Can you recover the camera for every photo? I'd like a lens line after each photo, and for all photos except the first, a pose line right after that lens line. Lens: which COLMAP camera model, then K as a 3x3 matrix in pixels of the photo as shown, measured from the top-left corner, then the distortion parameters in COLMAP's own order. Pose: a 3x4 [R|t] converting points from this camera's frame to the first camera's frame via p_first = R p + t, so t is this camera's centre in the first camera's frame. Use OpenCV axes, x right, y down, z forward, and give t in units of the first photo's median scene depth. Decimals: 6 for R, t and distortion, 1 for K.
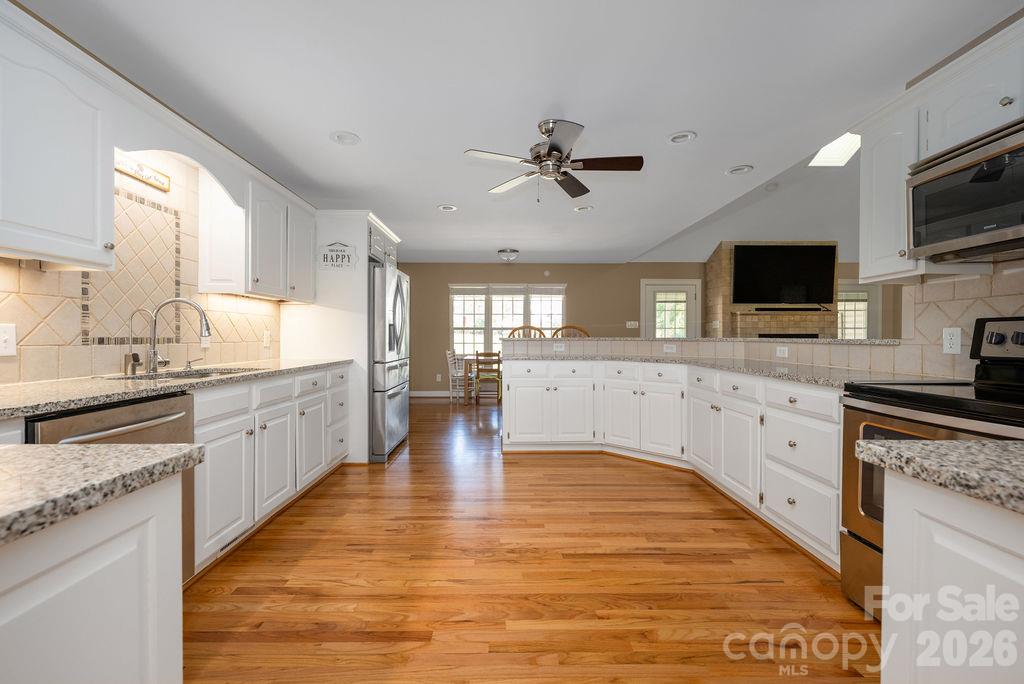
lens RADIAL K [[417.6, 0, 530.8], [0, 417.6, 340.6], [0, 0, 1]] dist [0.002778, -0.000316]
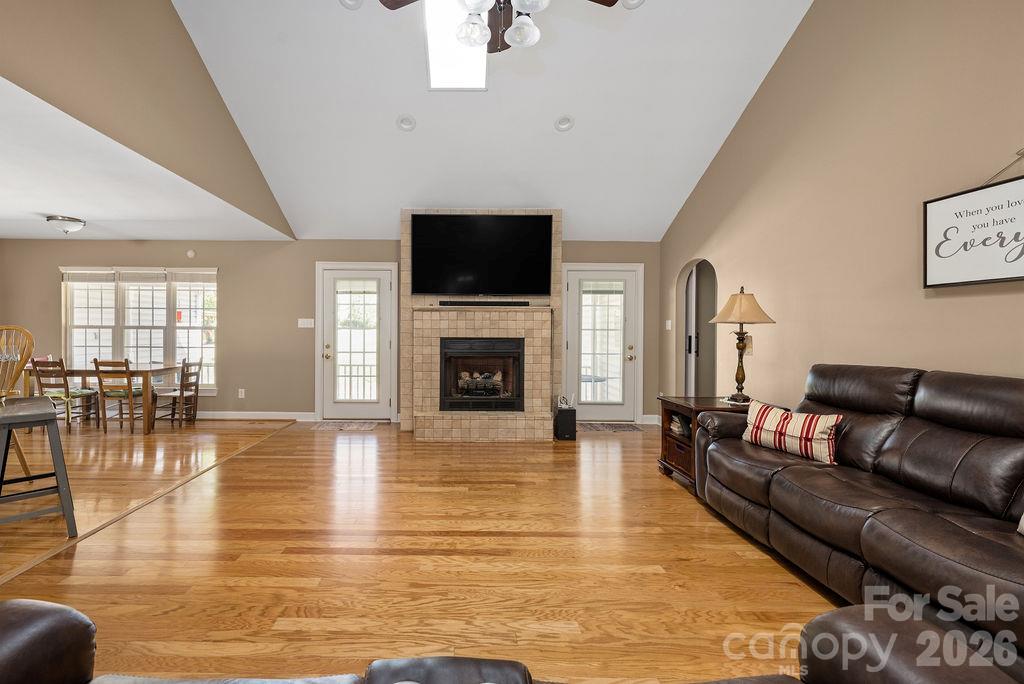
lens RADIAL K [[417.6, 0, 515.5], [0, 417.6, 336.2], [0, 0, 1]] dist [0.002778, -0.000316]
pose [[0.999905, 0.006008, -0.012427, 0.702959], [-0.006019, 0.999981, -0.000912, -0.018459], [0.012421, 0.000987, 0.999922, 0.291527]]
